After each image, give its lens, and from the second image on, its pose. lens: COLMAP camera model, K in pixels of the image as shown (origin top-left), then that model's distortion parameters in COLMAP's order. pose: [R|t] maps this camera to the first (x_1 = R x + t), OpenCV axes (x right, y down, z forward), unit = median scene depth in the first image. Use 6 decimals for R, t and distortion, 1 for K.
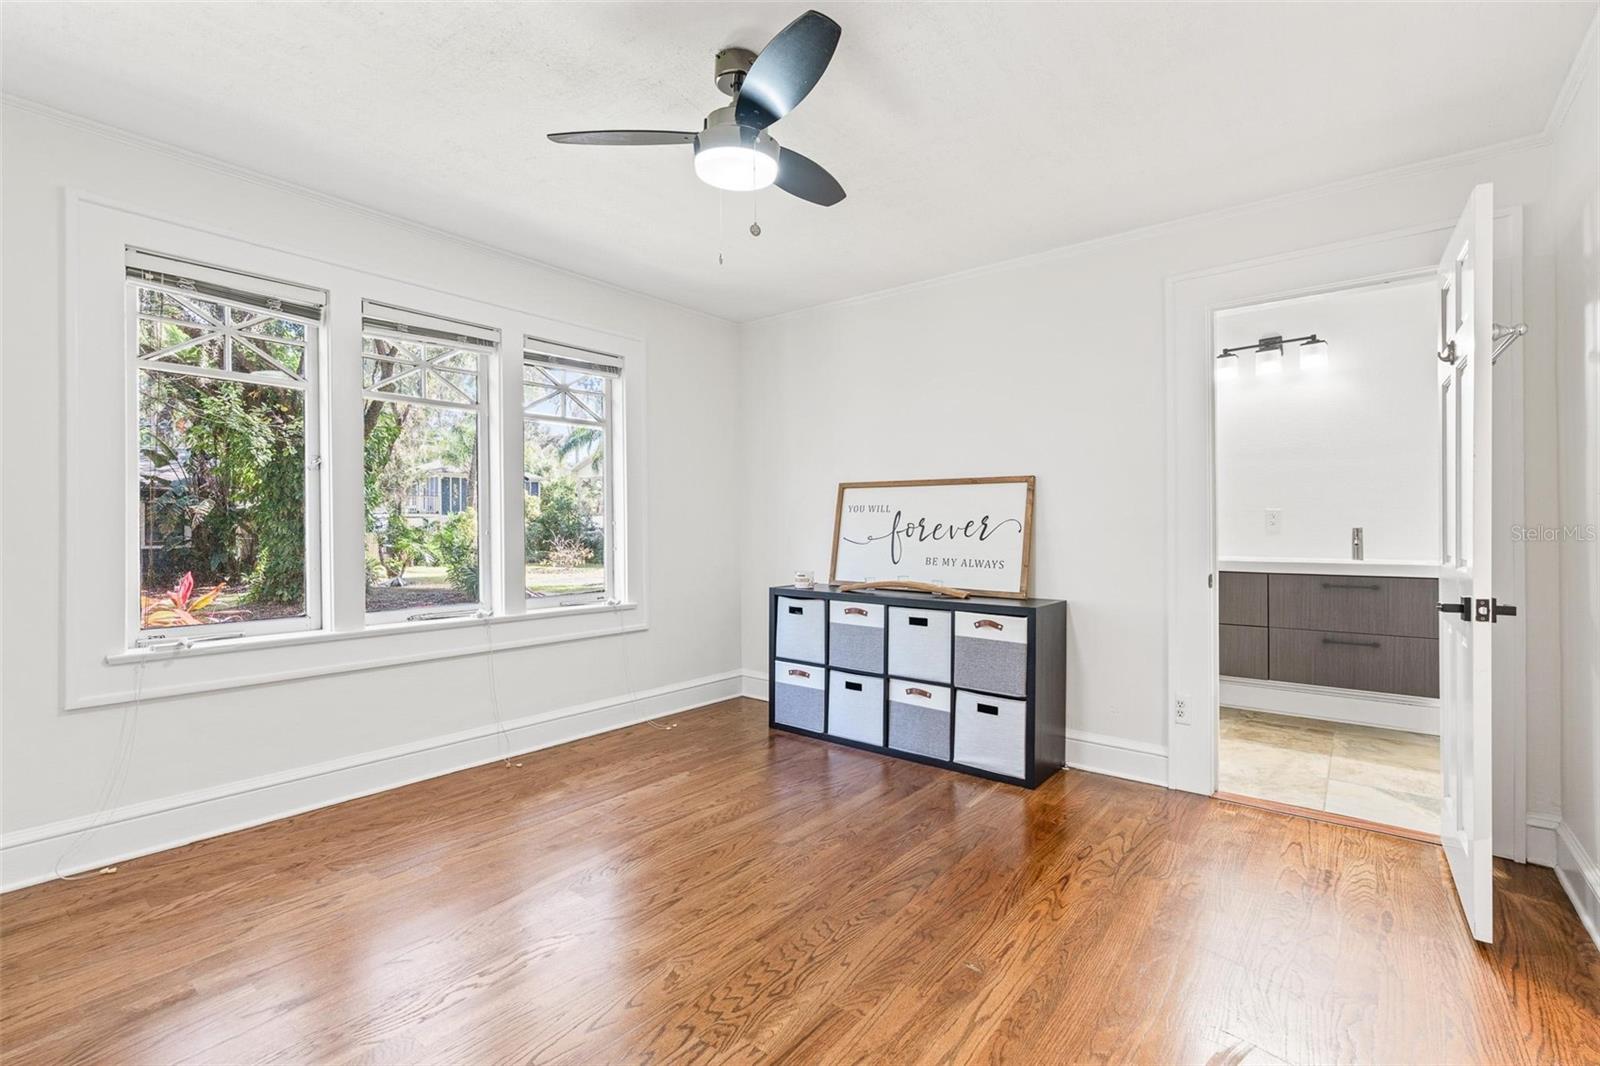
lens RADIAL K [[718.6, 0, 793.4], [0, 718.6, 532.1], [0, 0, 1]] dist [-0.005980, 0.000465]
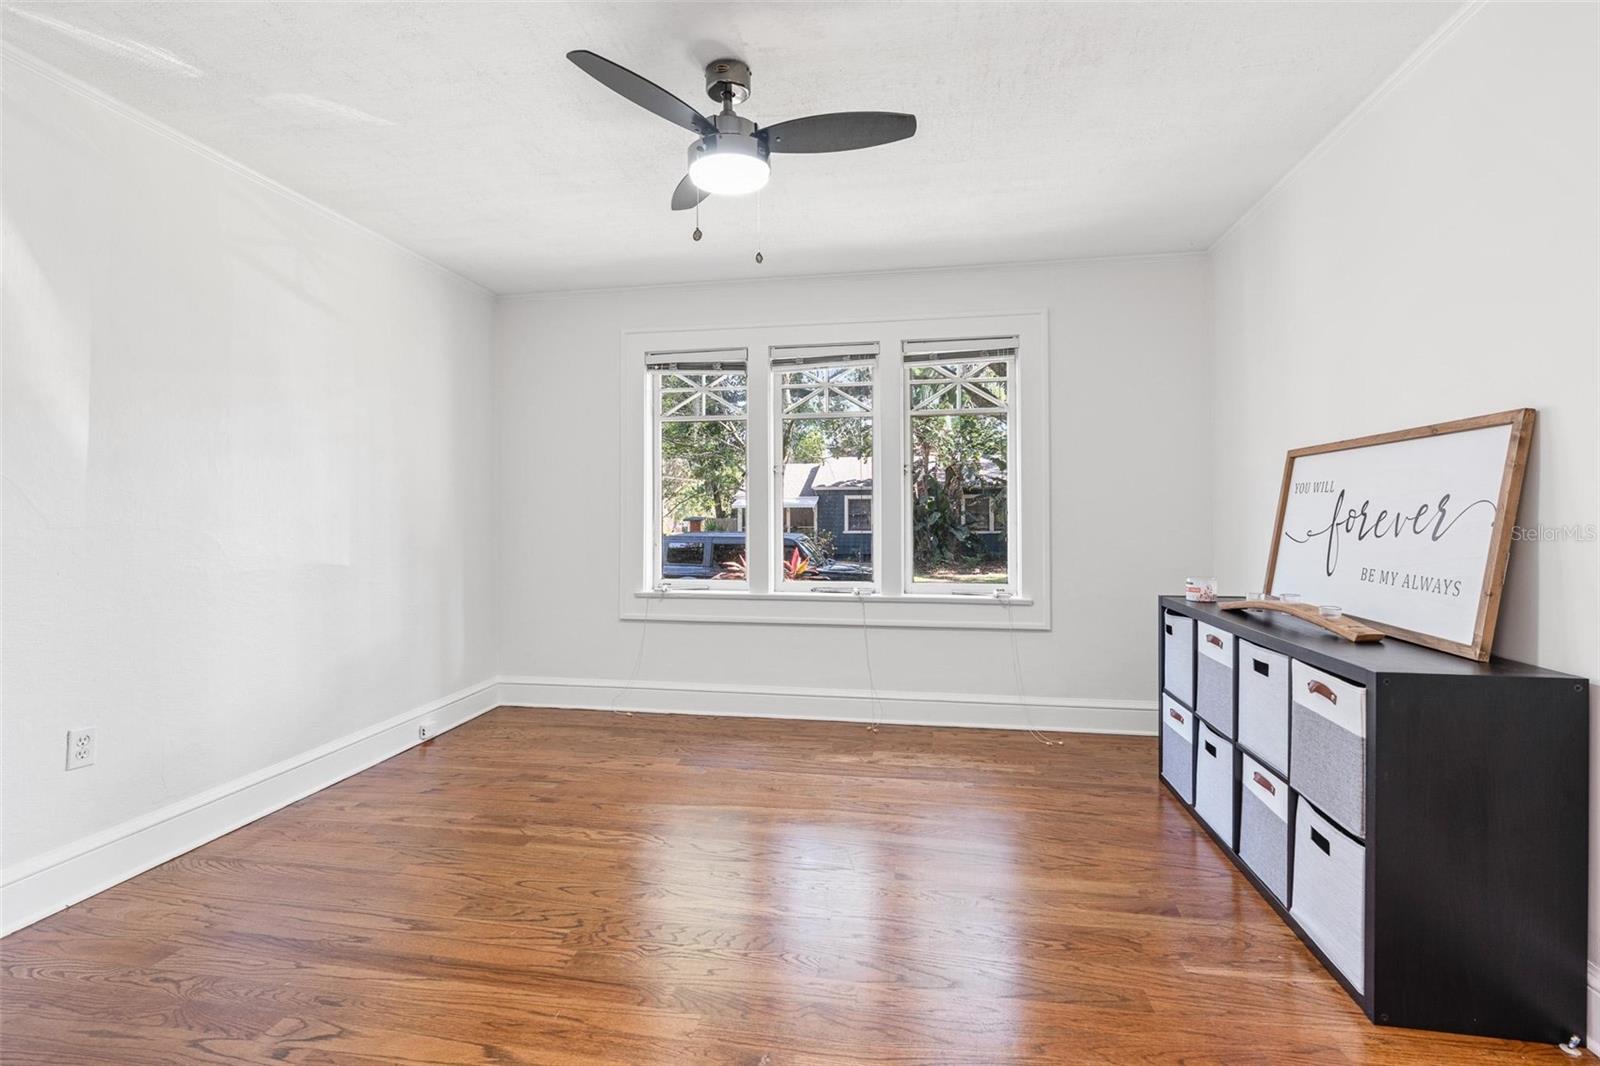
lens RADIAL K [[718.6, 0, 795.8], [0, 718.6, 522.8], [0, 0, 1]] dist [-0.005980, 0.000465]
pose [[0.481650, 0.005500, -0.876347, 0.518605], [-0.005481, 0.999980, 0.003263, -0.001052], [0.876347, 0.003232, 0.481670, 0.341566]]
